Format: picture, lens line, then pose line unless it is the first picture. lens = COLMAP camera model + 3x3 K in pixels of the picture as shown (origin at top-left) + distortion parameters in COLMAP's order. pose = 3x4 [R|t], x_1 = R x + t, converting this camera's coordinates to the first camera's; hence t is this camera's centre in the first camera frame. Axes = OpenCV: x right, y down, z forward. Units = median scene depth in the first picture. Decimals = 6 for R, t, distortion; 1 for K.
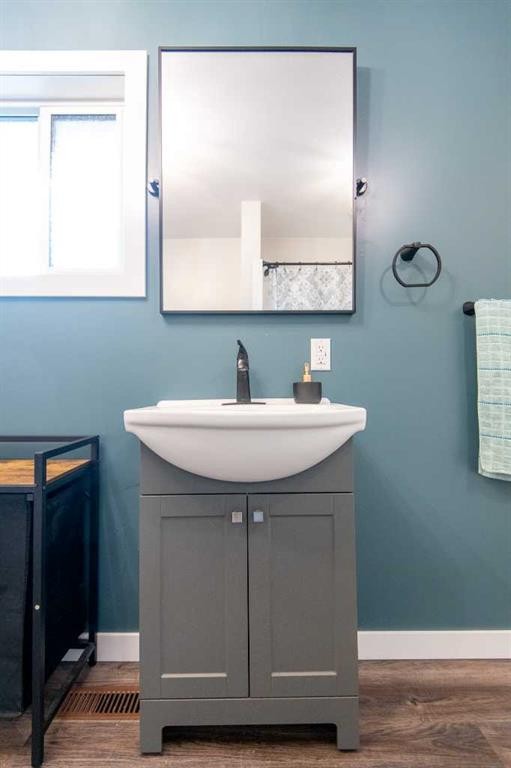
lens RADIAL K [[344.2, 0, 254.6], [0, 344.2, 377.7], [0, 0, 1]] dist [0.002109, -0.001066]
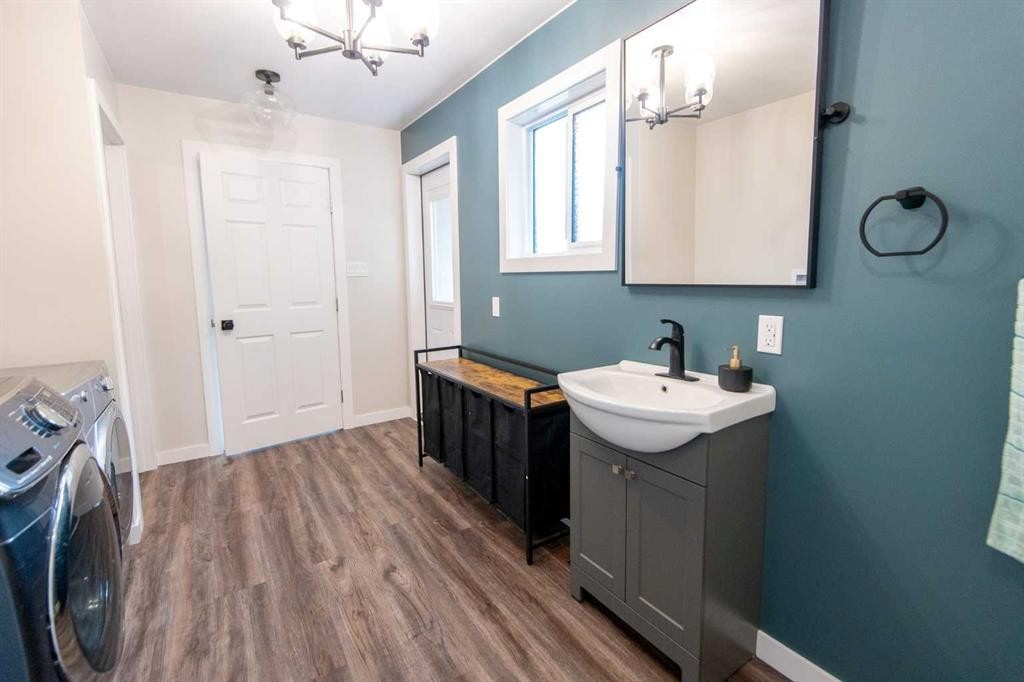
lens RADIAL K [[458.9, 0, 514.7], [0, 458.9, 325.9], [0, 0, 1]] dist [0.002109, -0.001066]
pose [[0.552490, 0.092083, -0.828418, 0.817920], [0.030442, 0.990987, 0.130456, -0.267903], [0.832963, -0.097294, 0.544707, -0.151838]]
